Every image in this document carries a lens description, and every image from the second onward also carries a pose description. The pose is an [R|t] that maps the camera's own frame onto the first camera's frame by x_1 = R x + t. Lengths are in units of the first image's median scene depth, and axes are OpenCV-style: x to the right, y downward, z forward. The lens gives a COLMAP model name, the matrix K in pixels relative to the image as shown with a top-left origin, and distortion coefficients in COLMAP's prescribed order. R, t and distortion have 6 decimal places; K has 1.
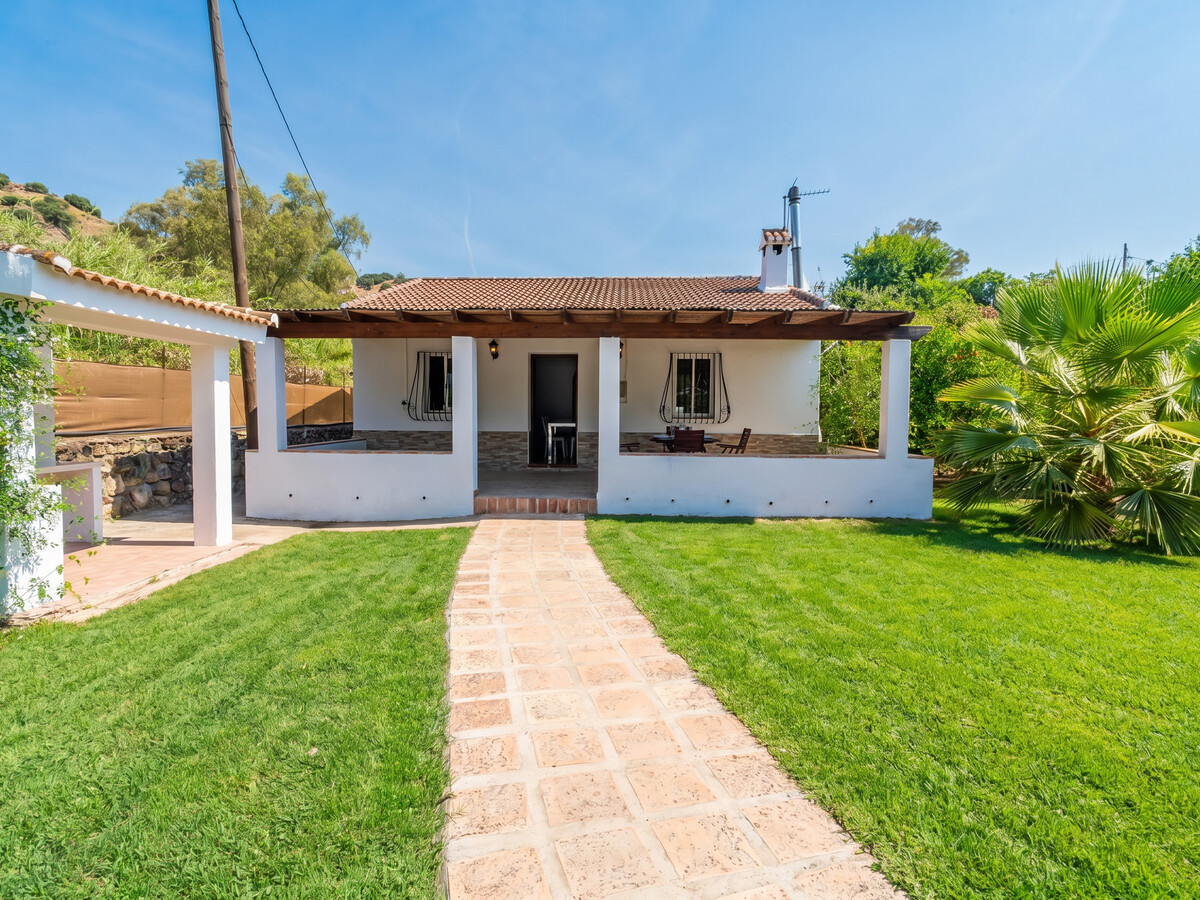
lens RADIAL K [[640.0, 0, 595.3], [0, 640.0, 441.6], [0, 0, 1]] dist [-0.012406, 0.001229]
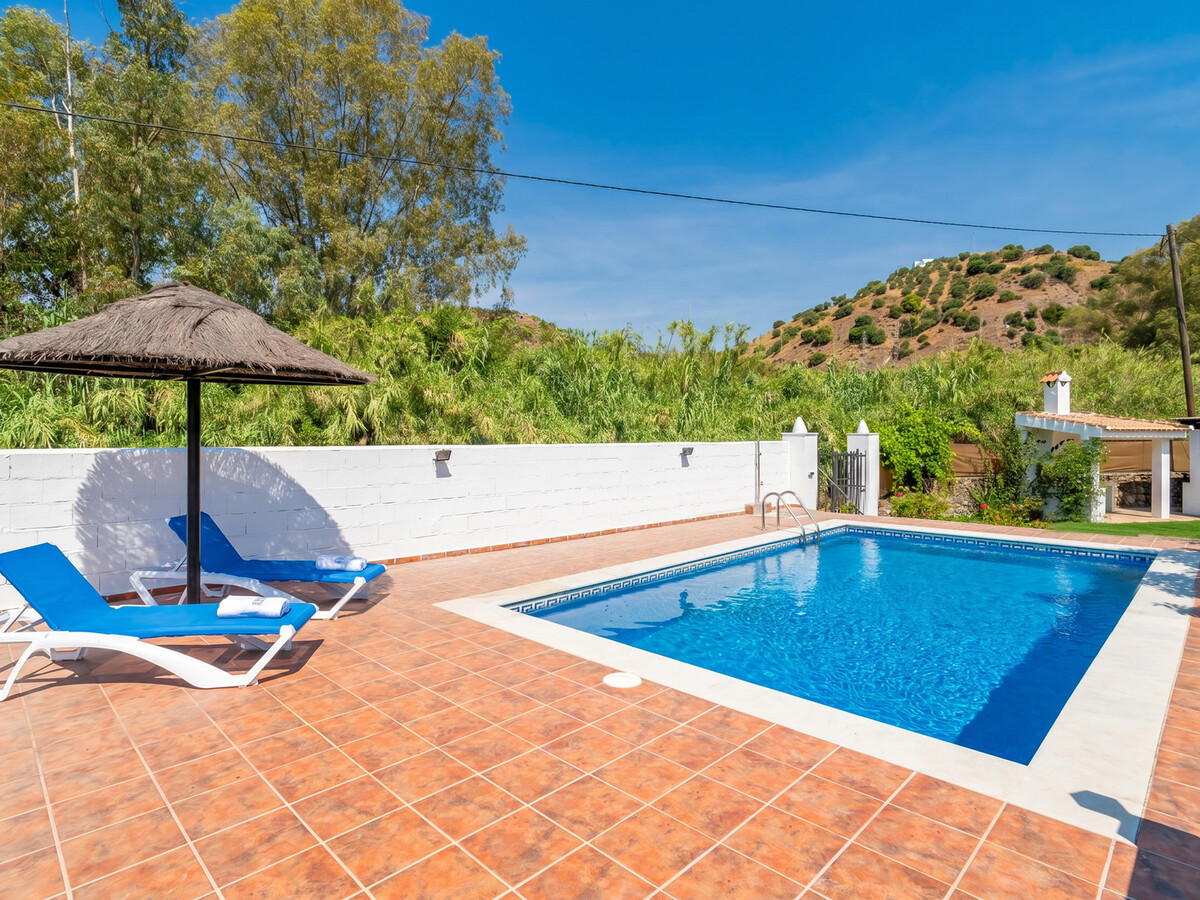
lens RADIAL K [[640.0, 0, 595.3], [0, 640.0, 441.6], [0, 0, 1]] dist [-0.012406, 0.001229]
pose [[0.241522, -0.007756, -0.970364, 0.831942], [-0.038753, 0.999093, -0.017631, -0.007053], [0.969621, 0.041863, 0.241003, -1.144364]]
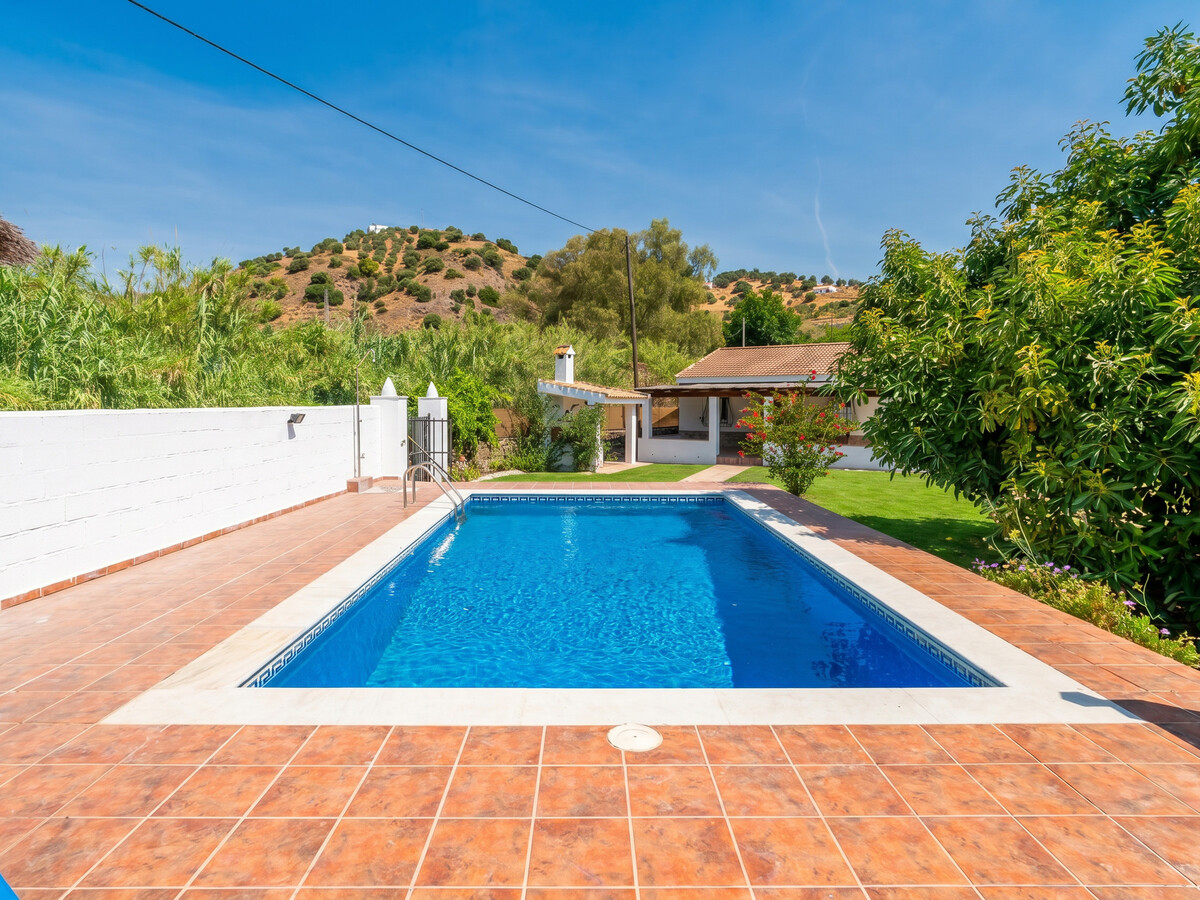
lens RADIAL K [[666.7, 0, 594.7], [0, 666.7, 434.0], [0, 0, 1]] dist [-0.005733, 0.001006]
pose [[0.861381, 0.014630, -0.507748, 0.607132], [-0.016005, 0.999871, 0.001658, -0.003167], [0.507707, 0.006698, 0.861504, -1.279161]]
